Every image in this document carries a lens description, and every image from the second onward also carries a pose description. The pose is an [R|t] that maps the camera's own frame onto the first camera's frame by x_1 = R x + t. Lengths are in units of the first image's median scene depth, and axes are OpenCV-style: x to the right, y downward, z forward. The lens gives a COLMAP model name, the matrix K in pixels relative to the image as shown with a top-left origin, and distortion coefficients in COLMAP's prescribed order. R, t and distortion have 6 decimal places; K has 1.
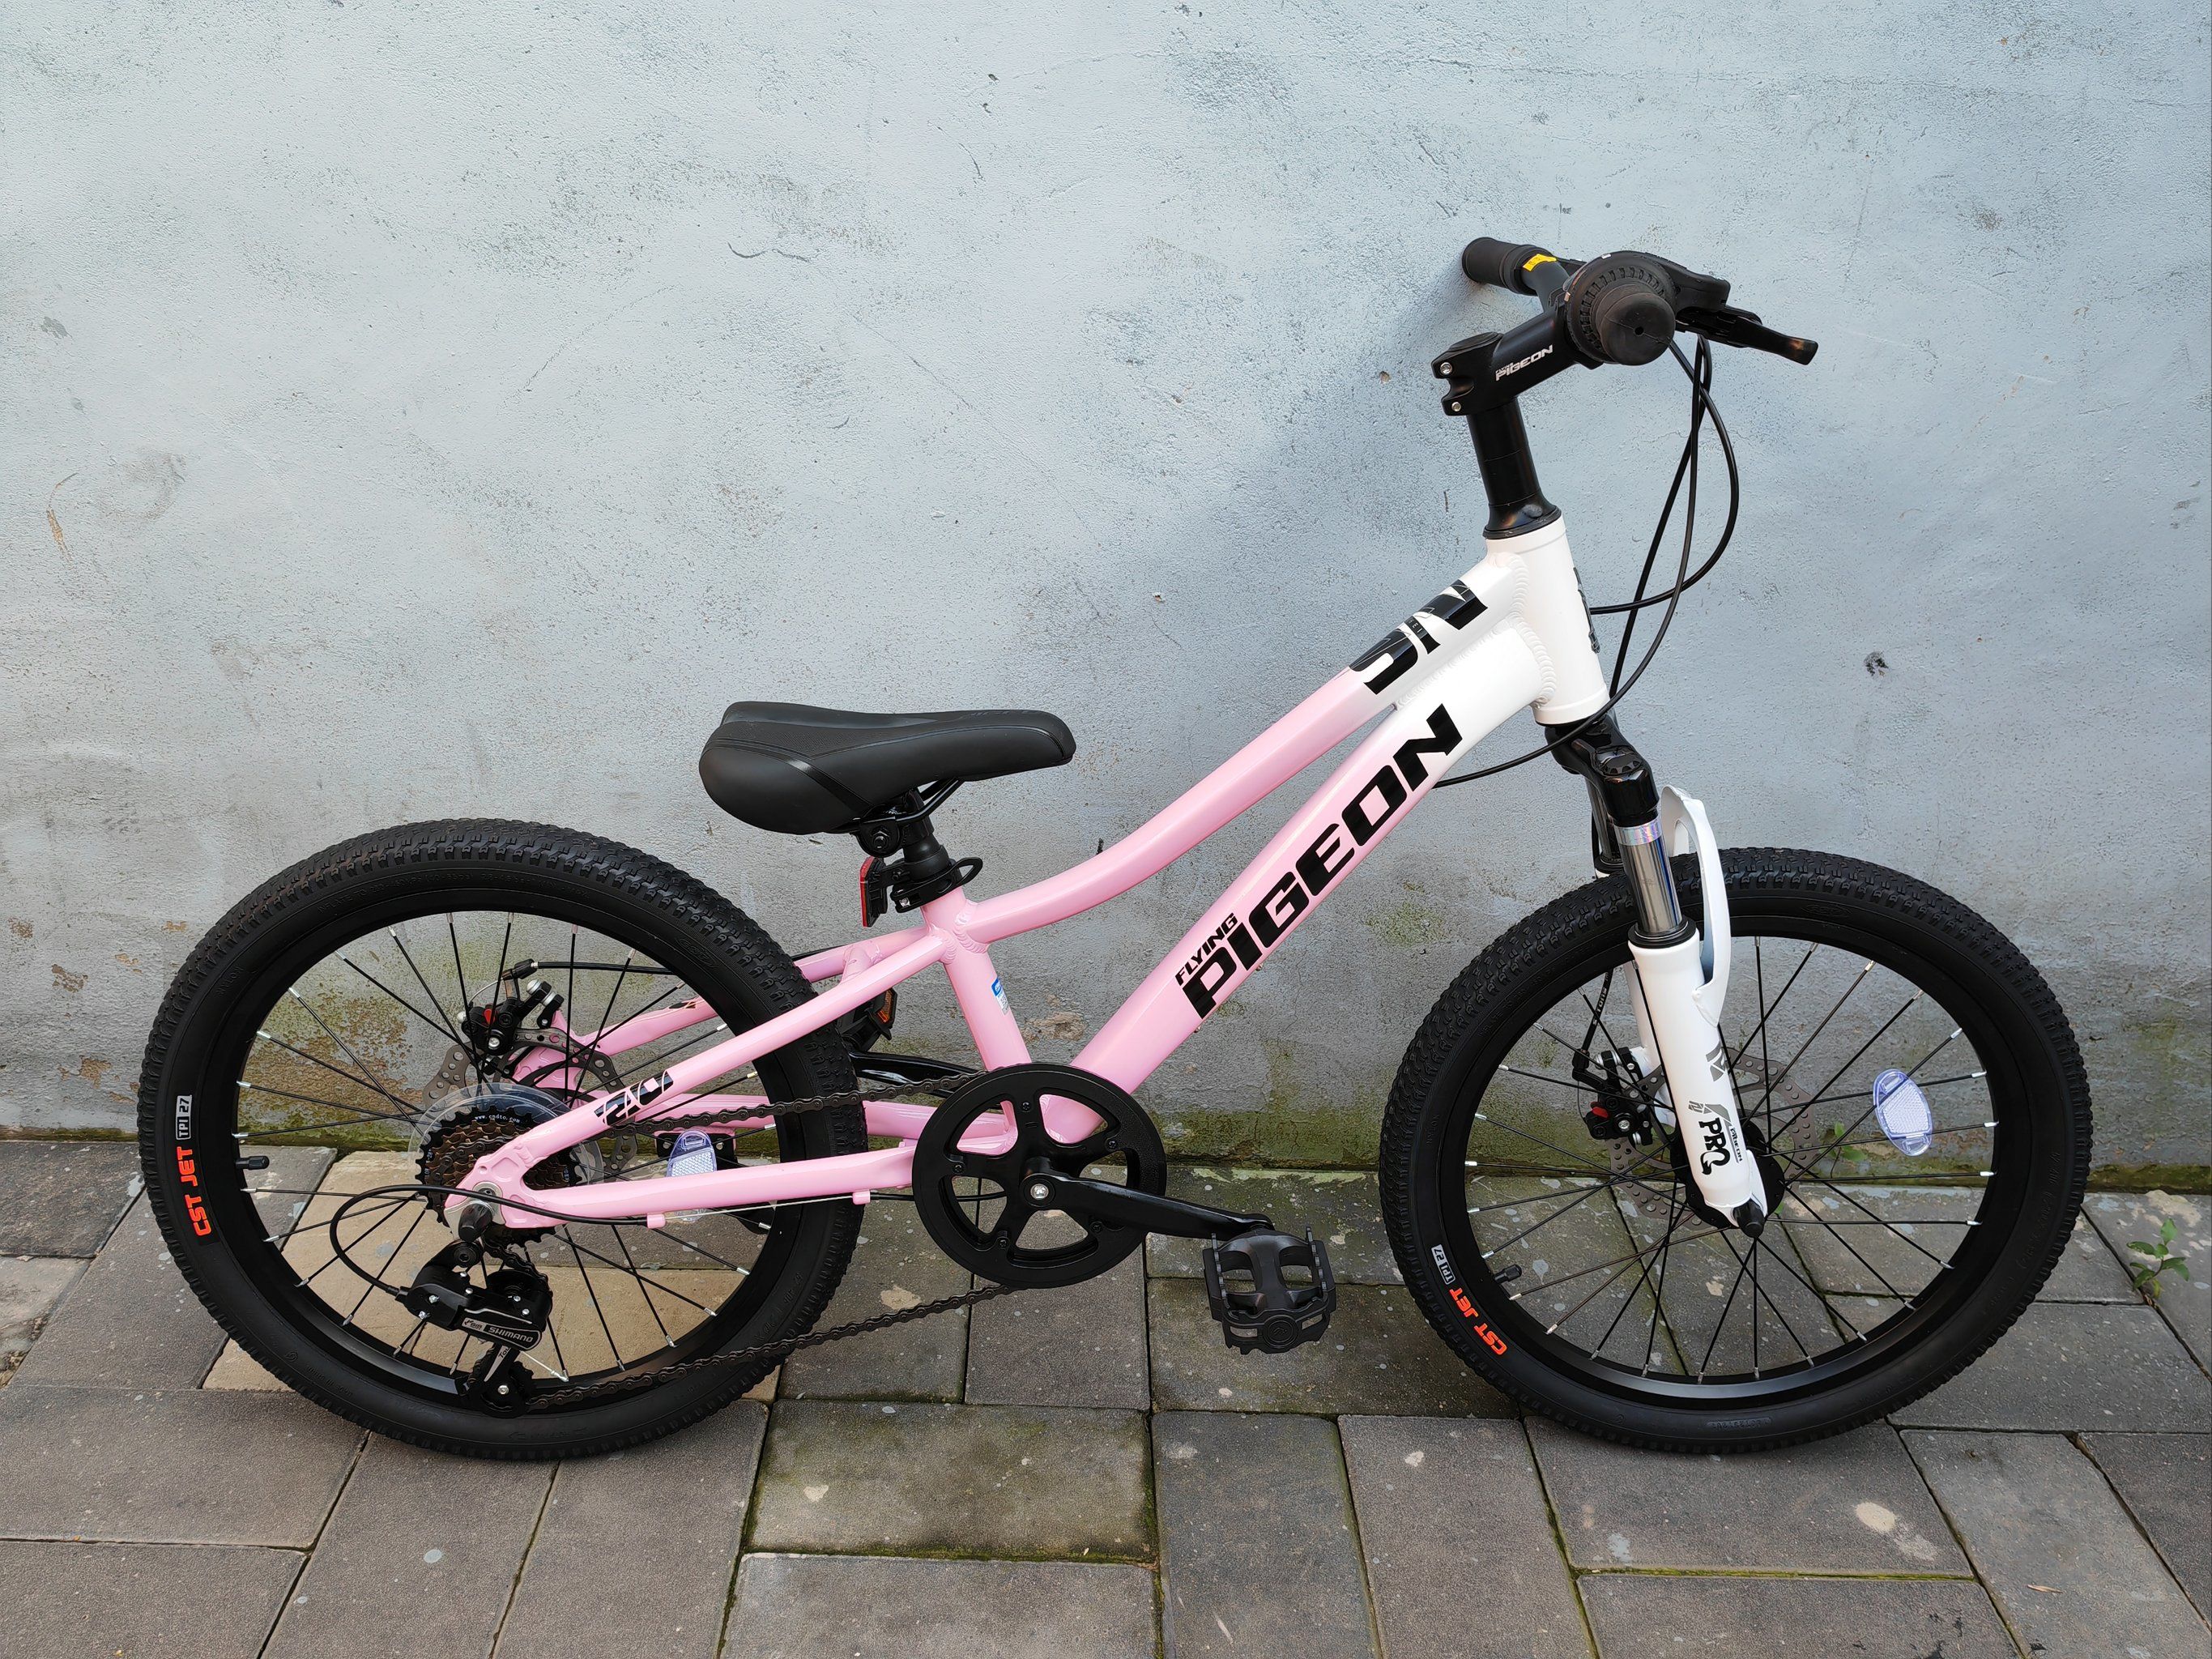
lens RADIAL K [[1724.3, 0, 1101.3], [0, 1724.3, 818.5], [0, 0, 1]] dist [0.031163, -0.052281]
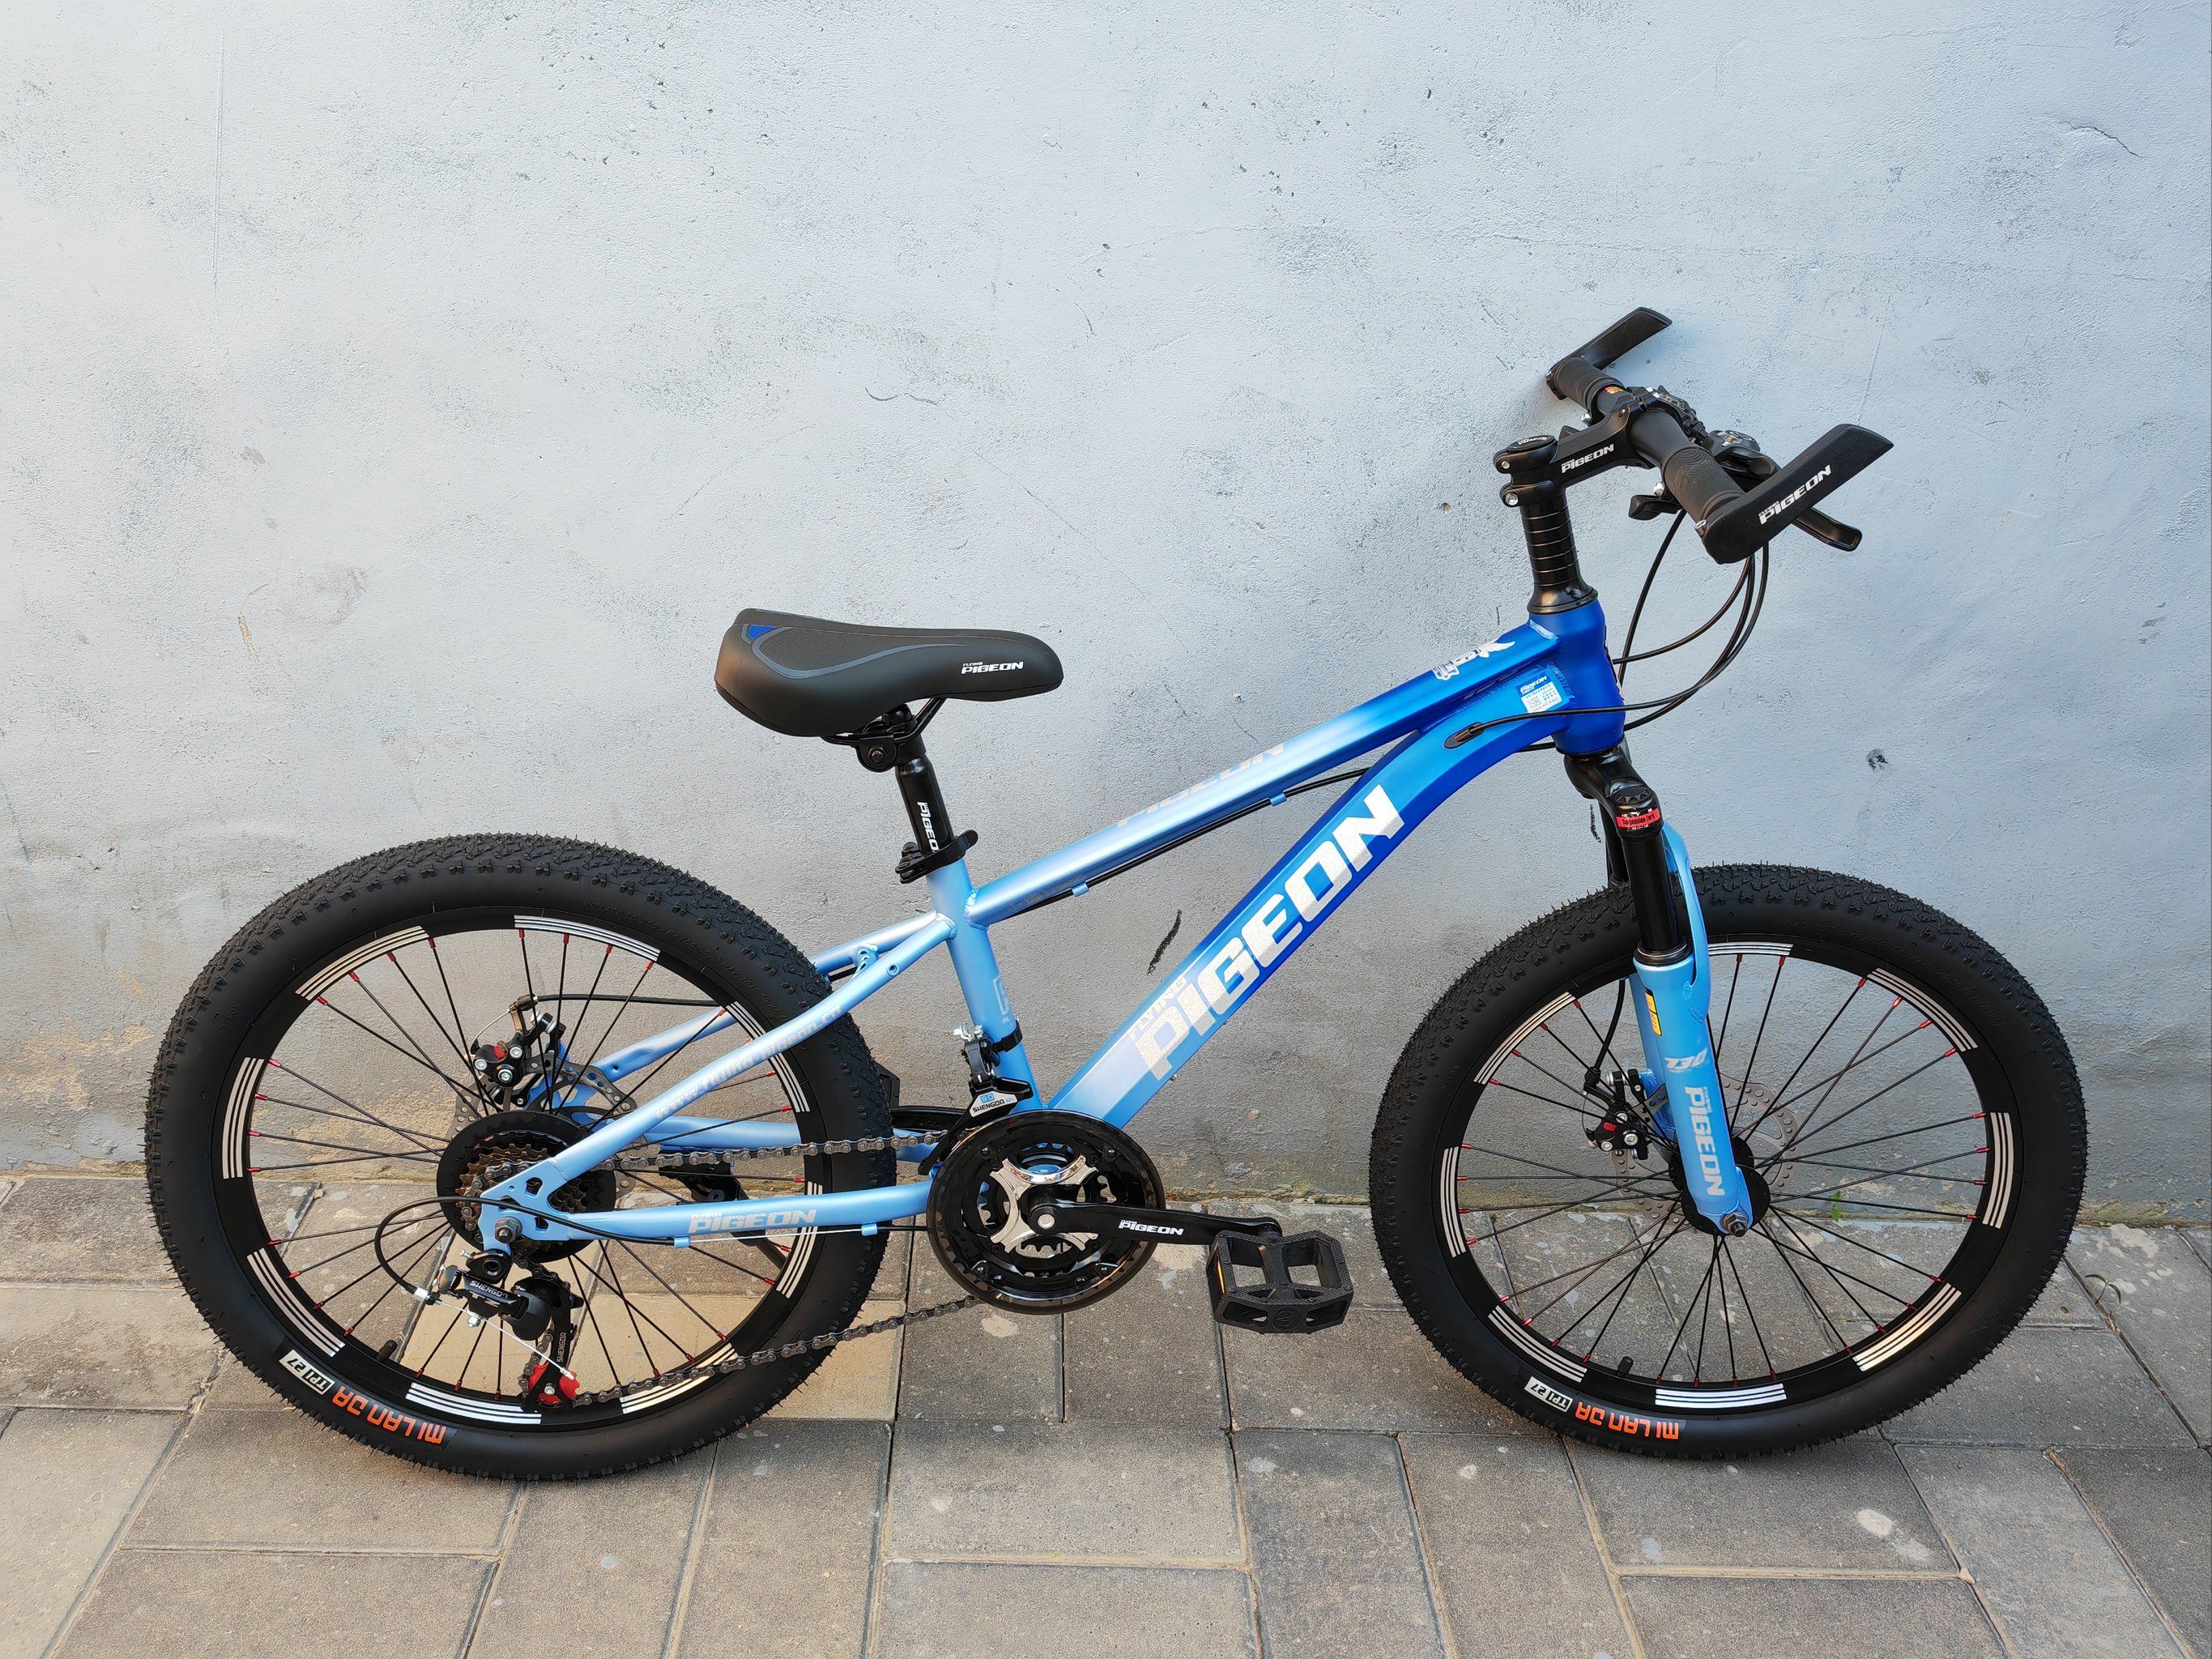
lens RADIAL K [[1724.3, 0, 1095.4], [0, 1724.3, 816.6], [0, 0, 1]] dist [0.031163, -0.052281]
pose [[0.999807, 0.005003, 0.019024, -0.083526], [-0.005098, 0.999975, 0.004985, -0.059298], [-0.018999, -0.005081, 0.999807, -0.116109]]
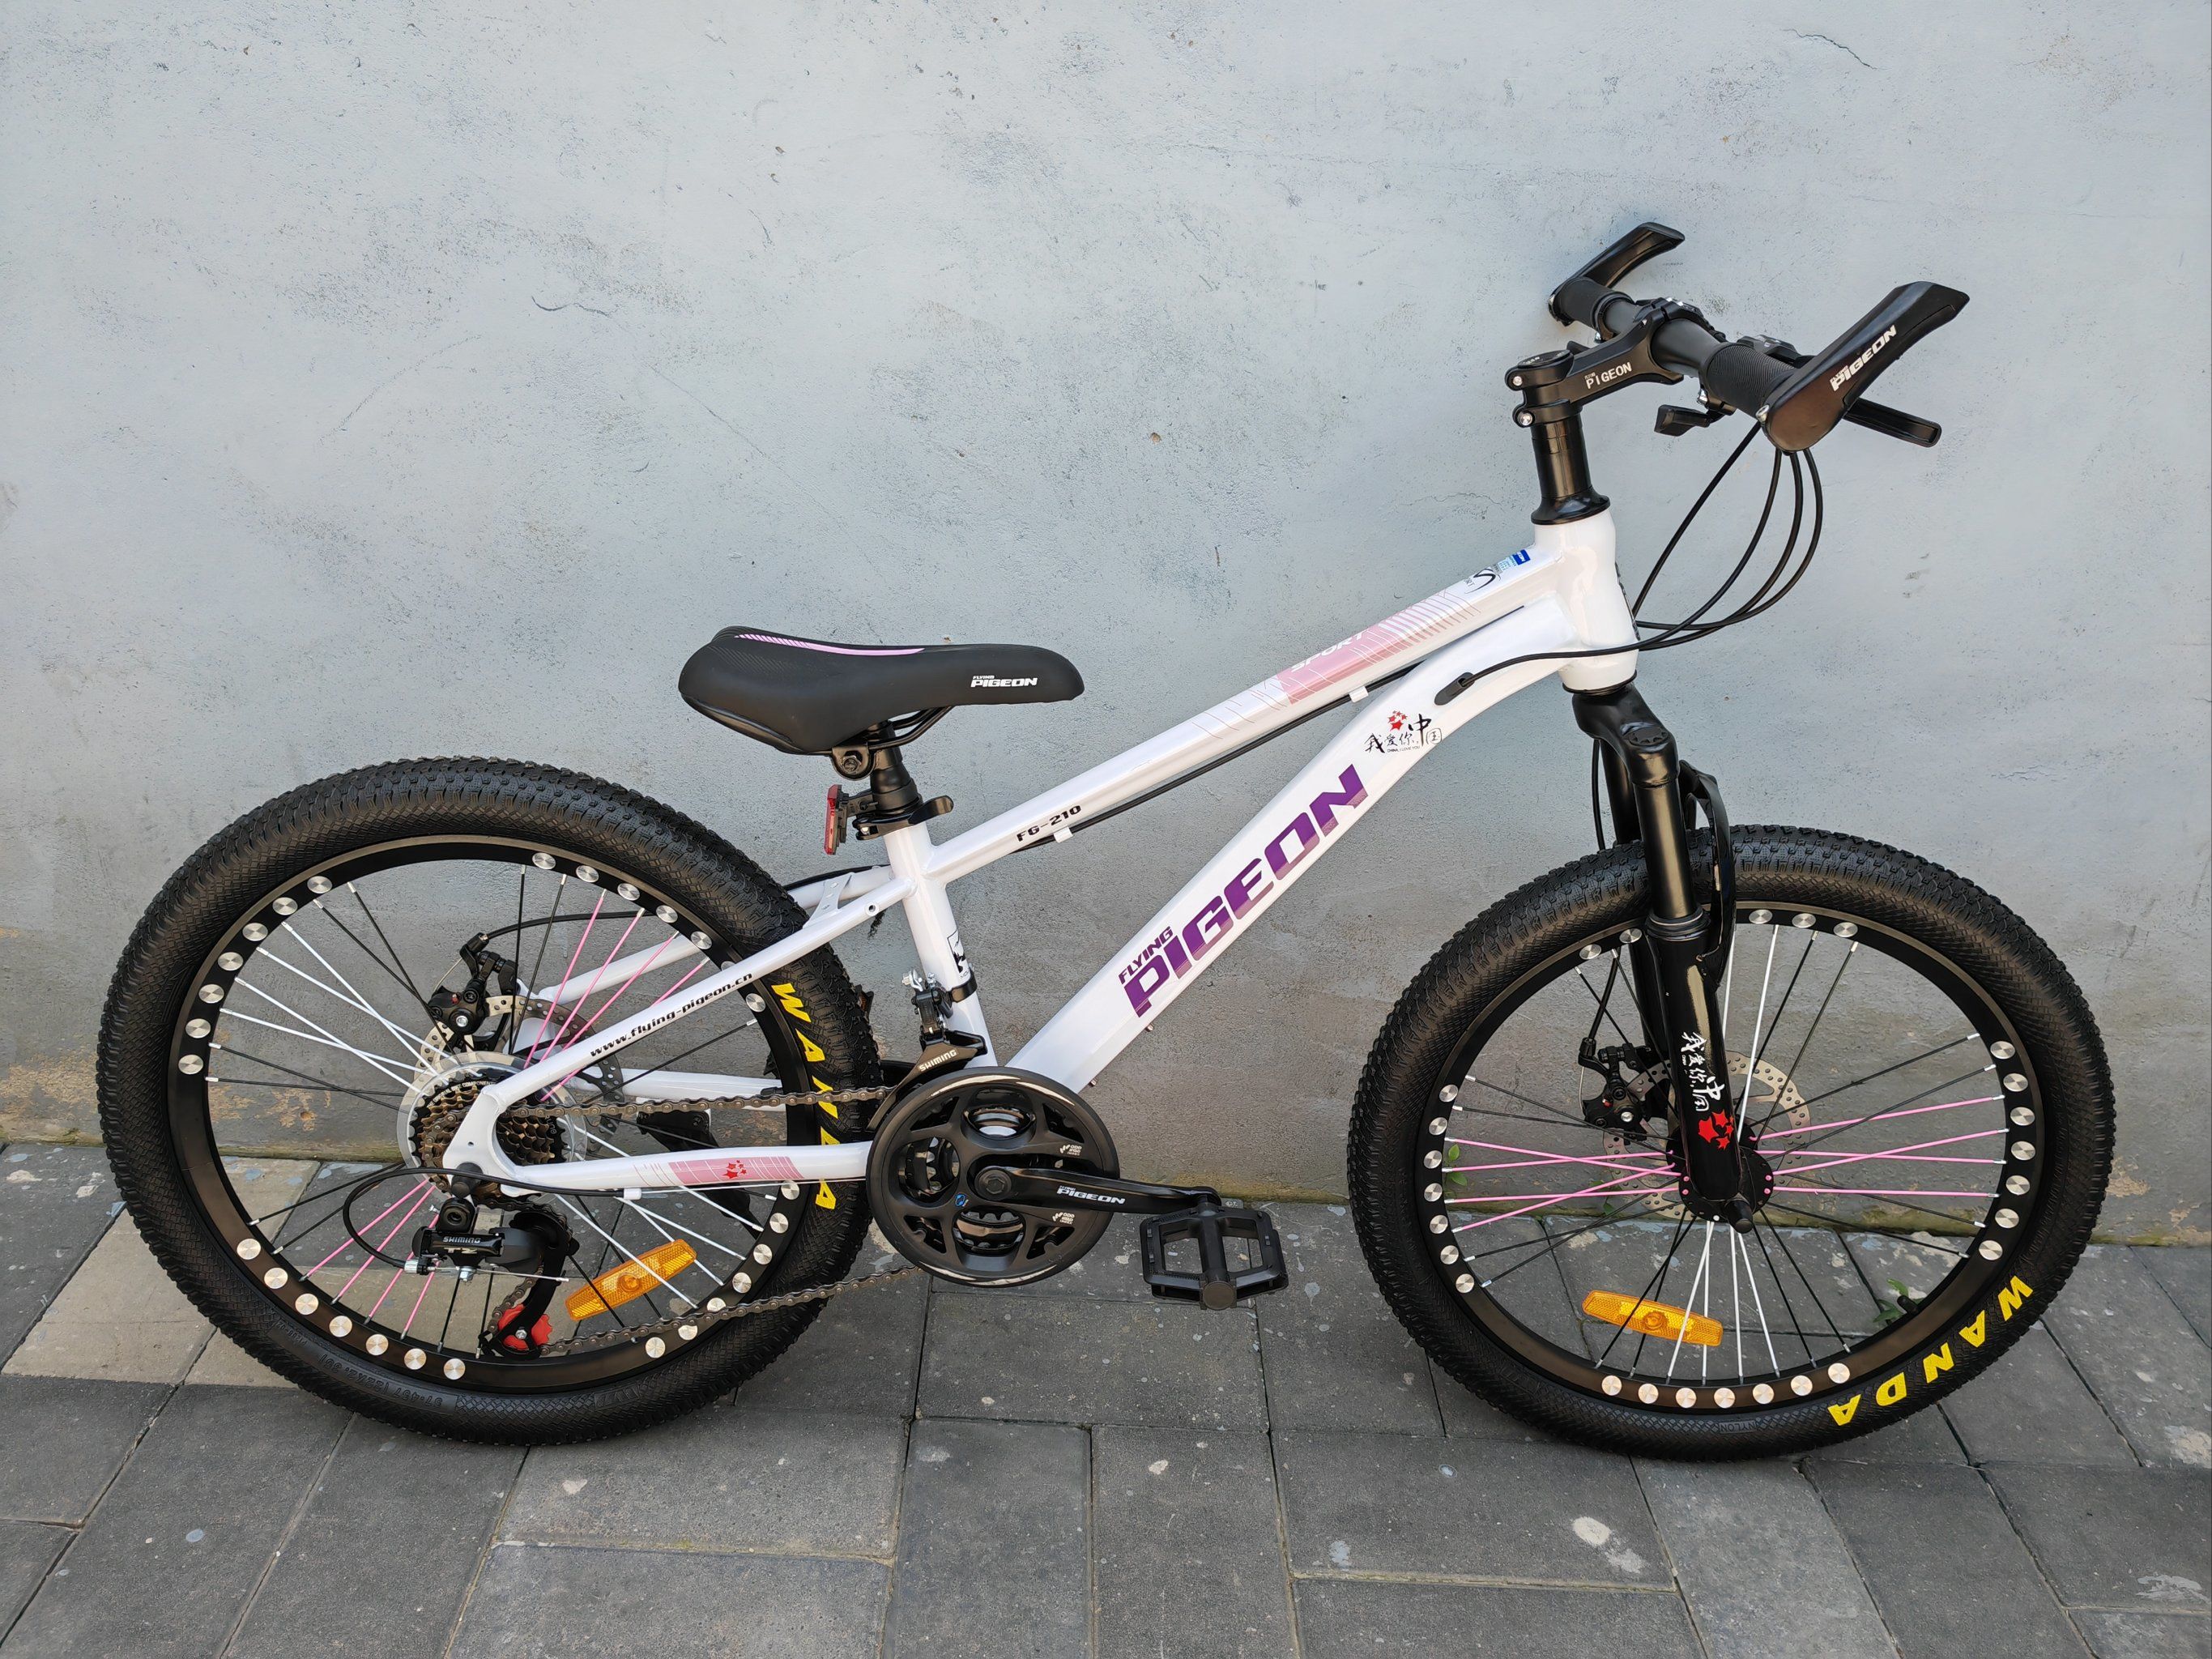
lens RADIAL K [[1724.3, 0, 1111.9], [0, 1724.3, 820.5], [0, 0, 1]] dist [0.031163, -0.052281]
pose [[0.999711, 0.023163, 0.006428, 0.135309], [-0.022981, 0.999370, -0.027034, 0.008693], [-0.007051, 0.026879, 0.999614, -0.053503]]
